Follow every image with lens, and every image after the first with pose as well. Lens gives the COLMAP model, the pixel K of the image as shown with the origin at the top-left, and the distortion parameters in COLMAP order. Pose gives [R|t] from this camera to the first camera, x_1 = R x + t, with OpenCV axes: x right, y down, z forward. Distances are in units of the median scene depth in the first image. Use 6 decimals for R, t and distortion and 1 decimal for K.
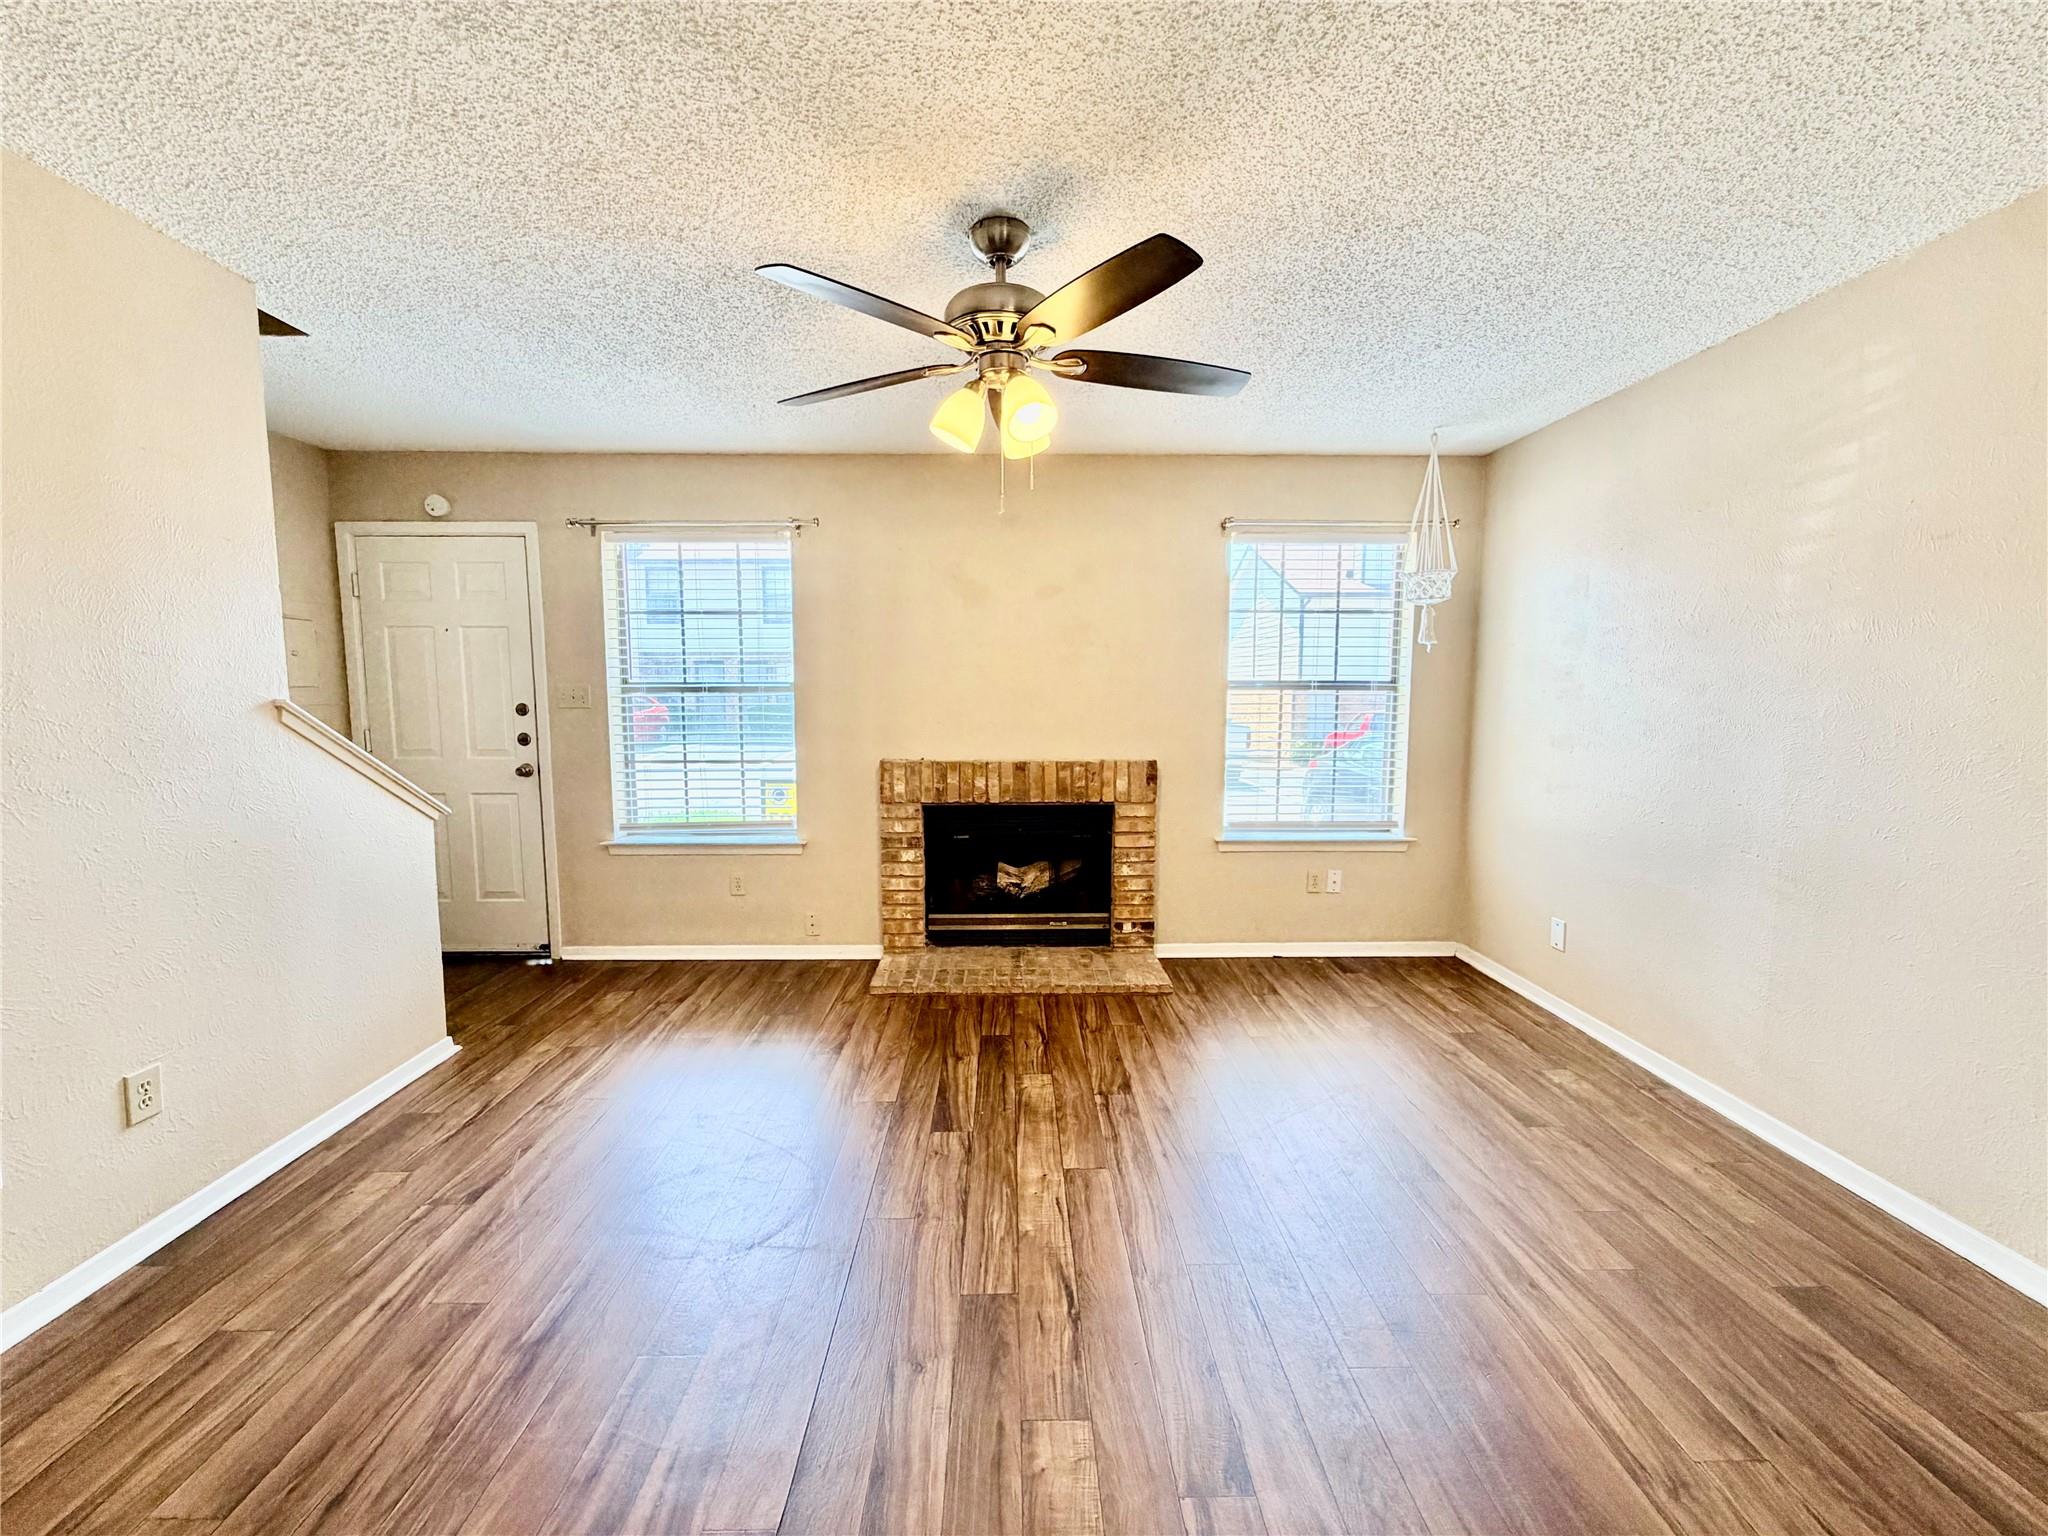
lens RADIAL K [[809.0, 0, 1031.5], [0, 809.0, 772.5], [0, 0, 1]] dist [0.003472, 0.000619]
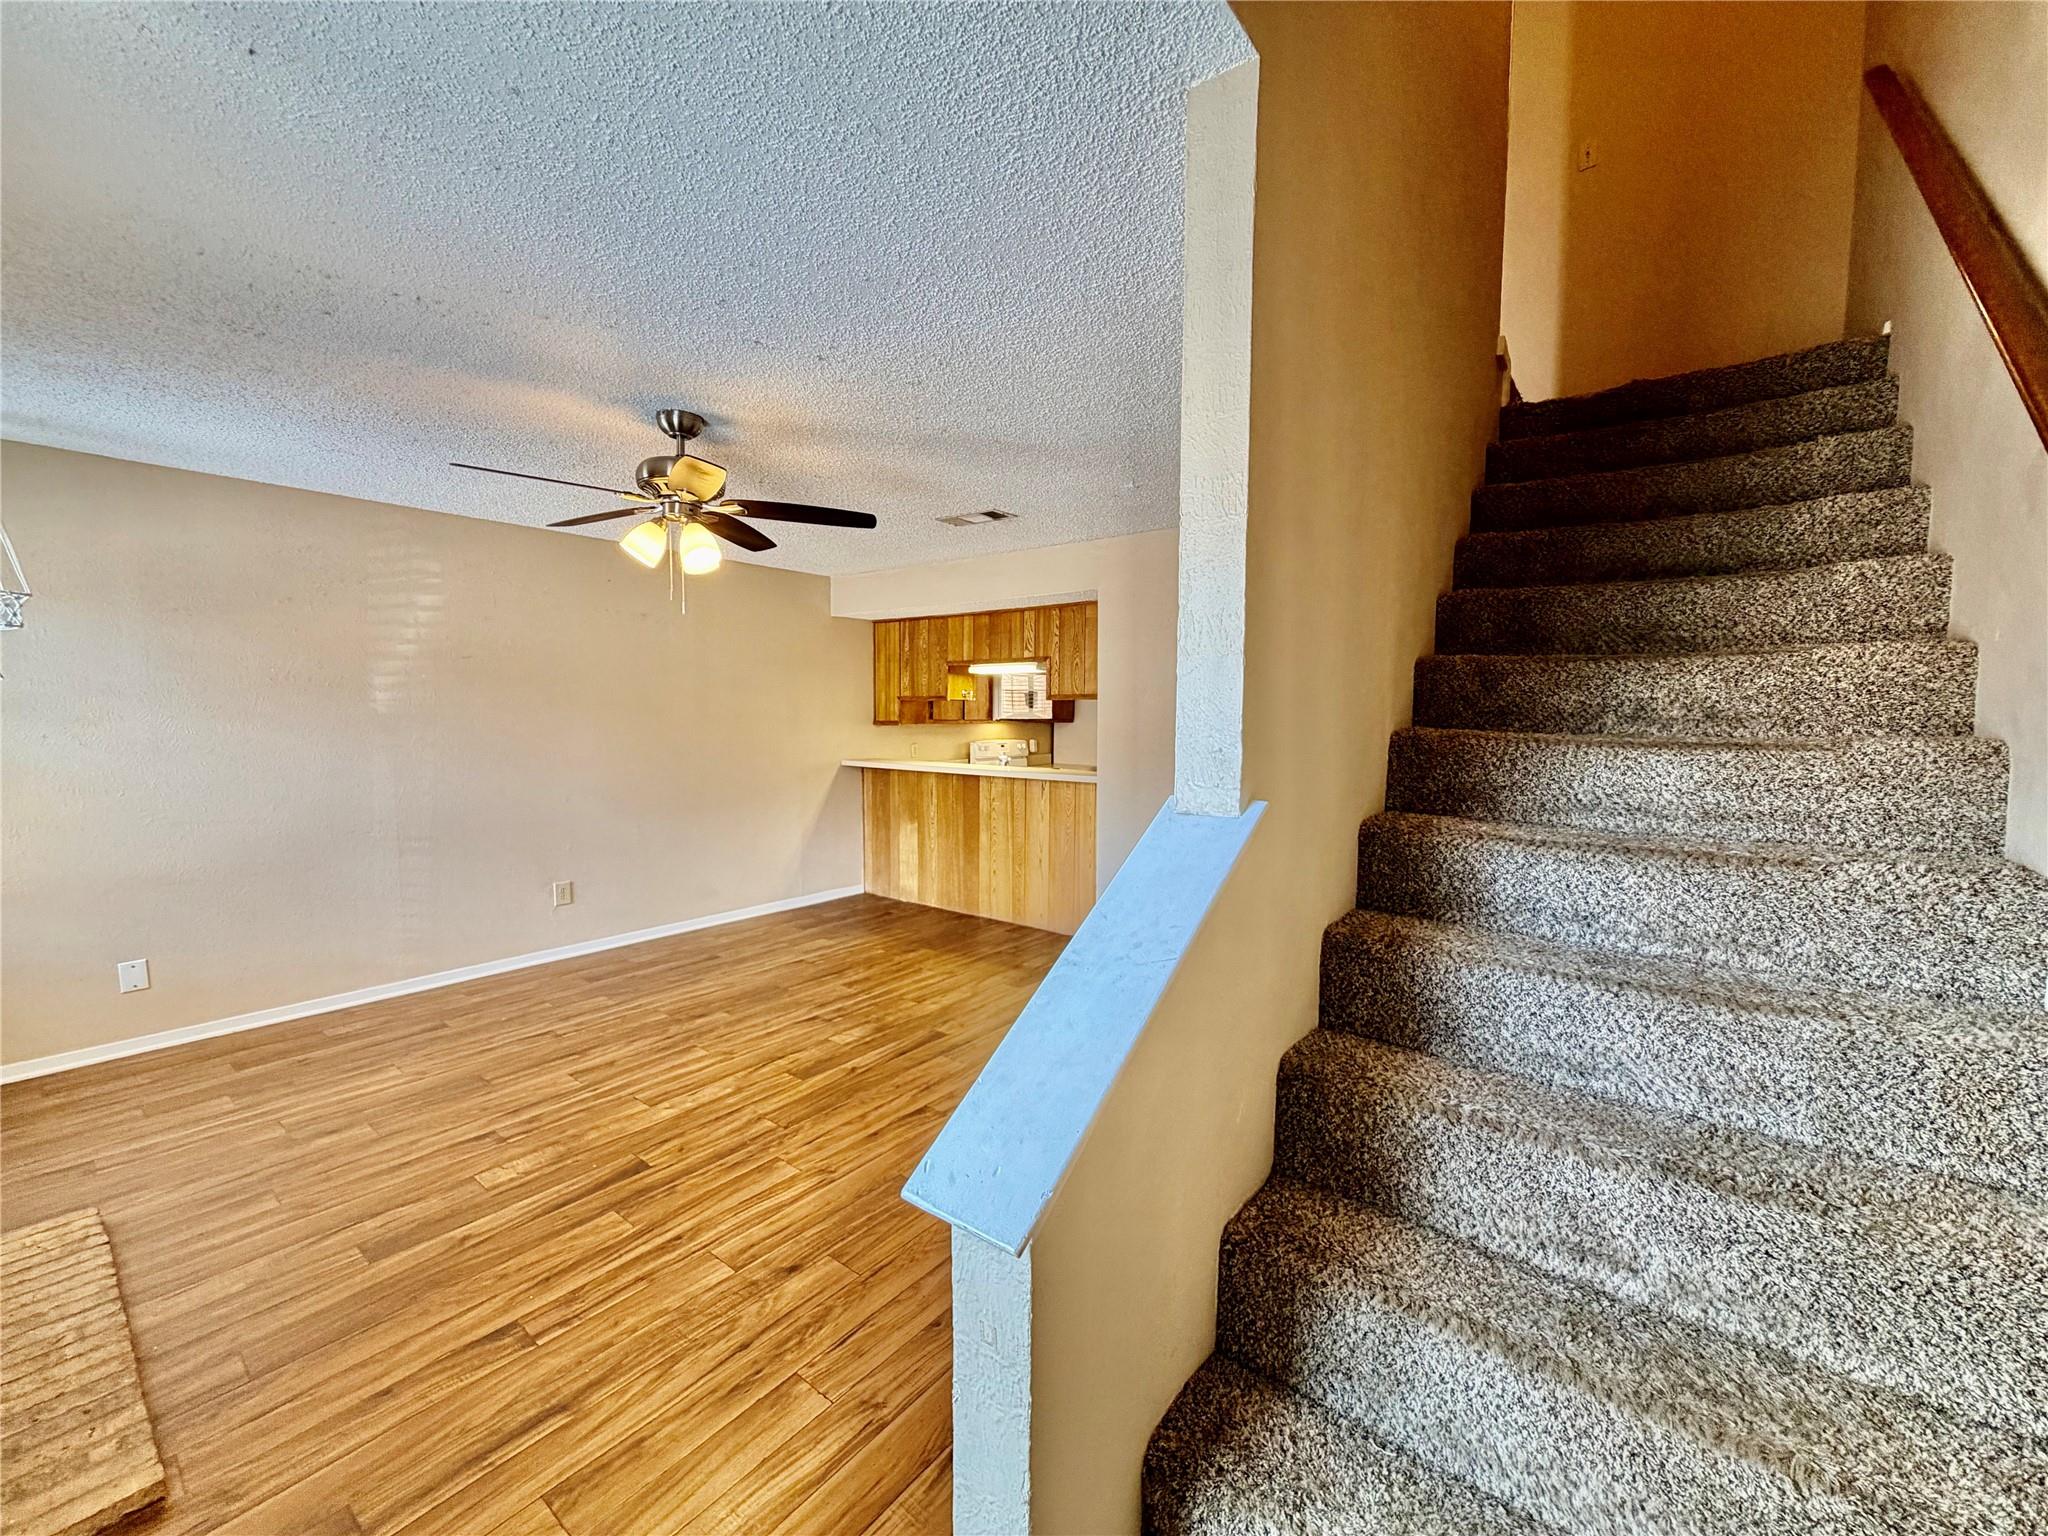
lens RADIAL K [[809.0, 0, 1025.0], [0, 809.0, 771.2], [0, 0, 1]] dist [0.003472, 0.000619]
pose [[-0.761881, -0.056894, 0.645214, -1.088926], [0.062741, 0.984968, 0.160939, -0.185607], [-0.644671, 0.163098, -0.746859, 1.334786]]
